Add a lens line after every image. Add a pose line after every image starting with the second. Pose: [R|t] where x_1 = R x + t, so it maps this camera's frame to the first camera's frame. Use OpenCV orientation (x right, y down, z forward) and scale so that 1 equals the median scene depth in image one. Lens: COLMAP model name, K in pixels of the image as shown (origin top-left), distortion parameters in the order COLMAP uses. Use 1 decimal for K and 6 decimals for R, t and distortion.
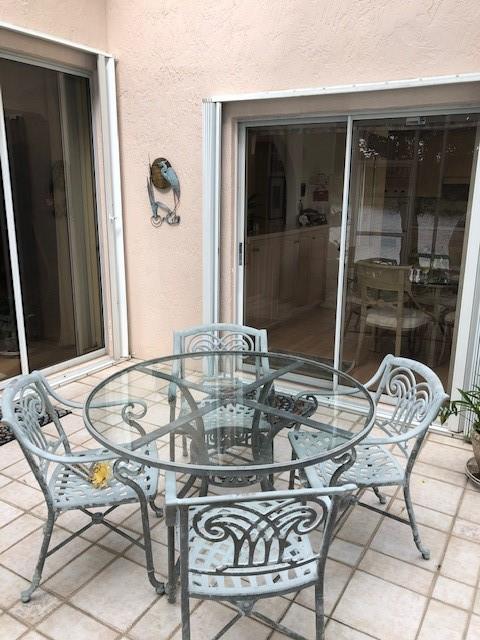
lens RADIAL K [[520.7, 0, 240.0], [0, 520.7, 320.0], [0, 0, 1]] dist [0.011828, -0.000285]
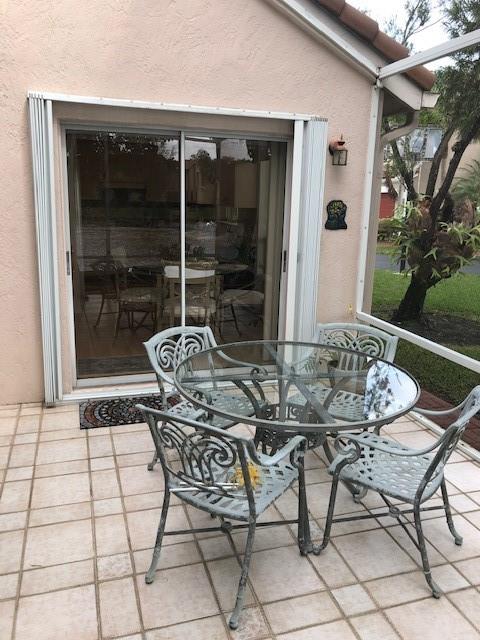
lens RADIAL K [[520.7, 0, 240.0], [0, 520.7, 320.0], [0, 0, 1]] dist [0.011828, -0.000285]
pose [[0.668373, -0.166690, 0.724908, -0.635674], [0.164803, 0.983531, 0.074209, -0.059238], [-0.725339, 0.069868, 0.684837, 0.180462]]
